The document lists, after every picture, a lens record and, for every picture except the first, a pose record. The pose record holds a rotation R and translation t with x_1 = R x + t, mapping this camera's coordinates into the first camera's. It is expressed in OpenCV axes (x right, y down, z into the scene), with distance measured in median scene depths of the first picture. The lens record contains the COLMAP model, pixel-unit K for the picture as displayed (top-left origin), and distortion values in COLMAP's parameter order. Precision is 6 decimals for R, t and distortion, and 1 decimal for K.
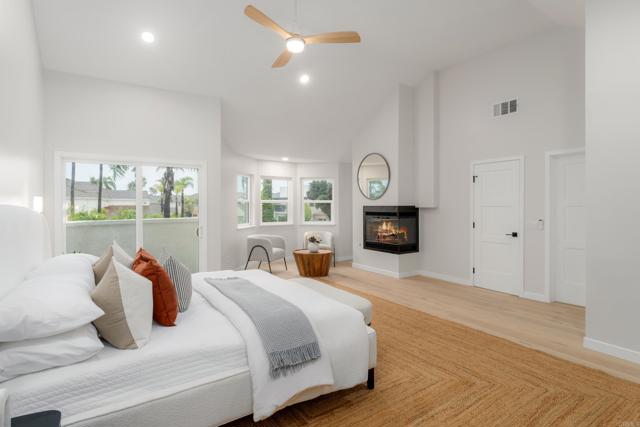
lens RADIAL K [[325.6, 0, 320.2], [0, 325.6, 207.5], [0, 0, 1]] dist [0.000651, -0.000294]
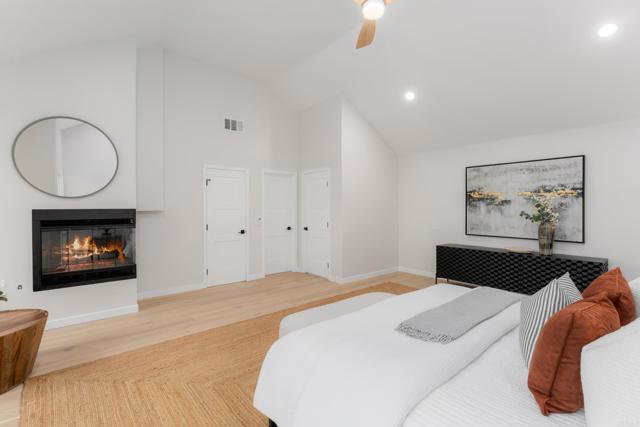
lens RADIAL K [[297.5, 0, 320.0], [0, 297.5, 213.5], [0, 0, 1]] dist [0.000457, -0.000061]
pose [[-0.094802, -0.023115, 0.995228, -0.432230], [0.011940, 0.999632, 0.024355, -0.008639], [-0.995425, 0.014192, -0.094491, 0.647842]]
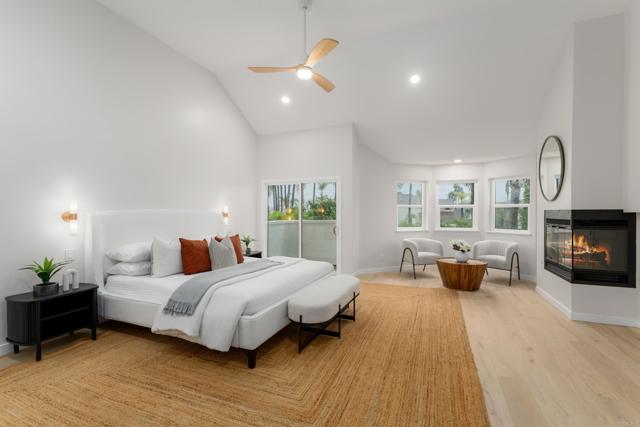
lens RADIAL K [[284.8, 0, 320.0], [0, 284.8, 213.5], [0, 0, 1]] dist [-0.003214, -0.000555]
pose [[0.553474, 0.004210, -0.832856, 0.436242], [-0.003794, 0.999990, 0.002534, 0.003202], [0.832858, 0.001757, 0.553484, 0.251077]]
